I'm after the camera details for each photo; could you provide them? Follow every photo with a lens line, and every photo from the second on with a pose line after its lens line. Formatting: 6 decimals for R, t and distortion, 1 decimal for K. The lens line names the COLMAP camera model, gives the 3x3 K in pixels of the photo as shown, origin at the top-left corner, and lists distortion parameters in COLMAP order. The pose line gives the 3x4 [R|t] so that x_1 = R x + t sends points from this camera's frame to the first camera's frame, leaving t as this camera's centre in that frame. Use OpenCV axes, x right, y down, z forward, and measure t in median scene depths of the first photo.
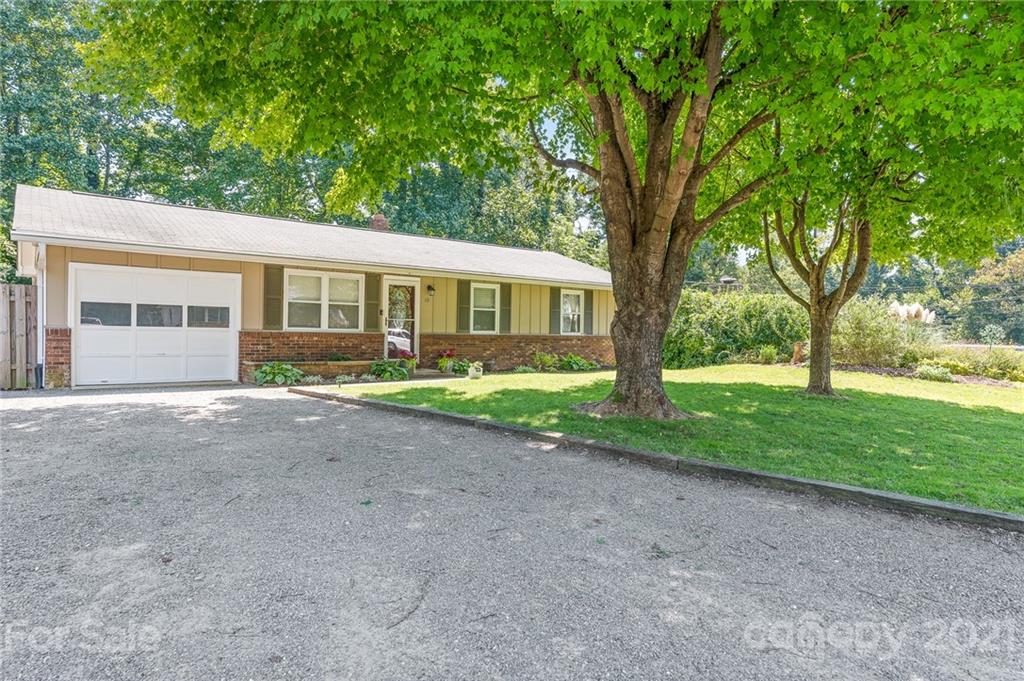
lens RADIAL K [[613.9, 0, 511.3], [0, 613.9, 336.0], [0, 0, 1]] dist [0.001722, 0.000867]
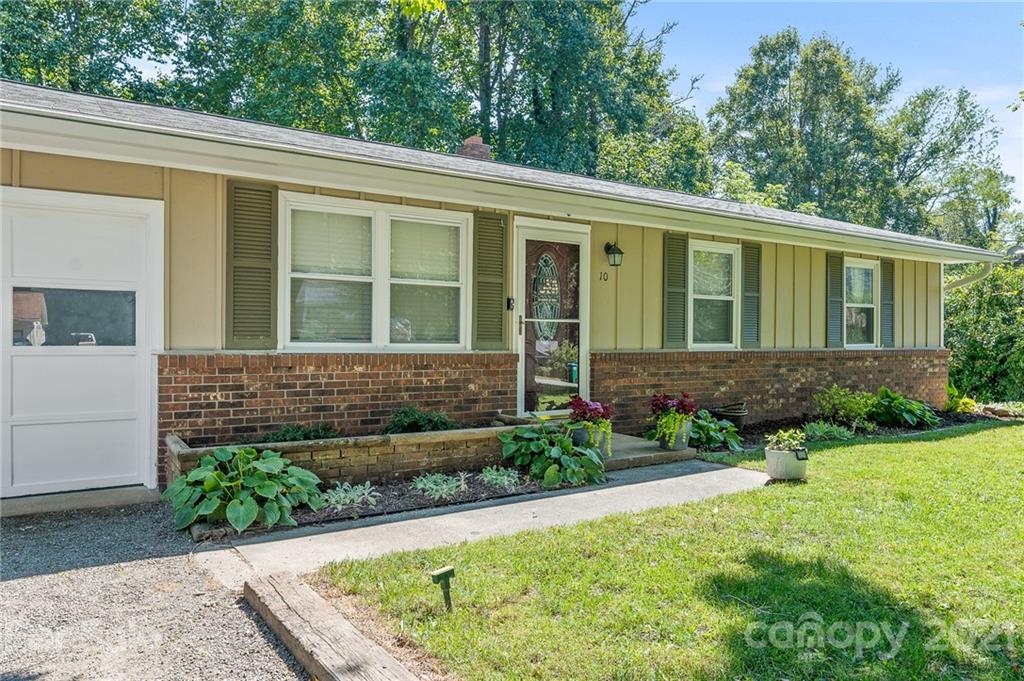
lens RADIAL K [[691.1, 0, 512.1], [0, 691.1, 344.5], [0, 0, 1]] dist [-0.000892, 0.000111]
pose [[0.994110, -0.010753, -0.107839, -0.161880], [0.010644, 0.999942, -0.001588, -0.009698], [0.107850, 0.000431, 0.994167, 0.532308]]
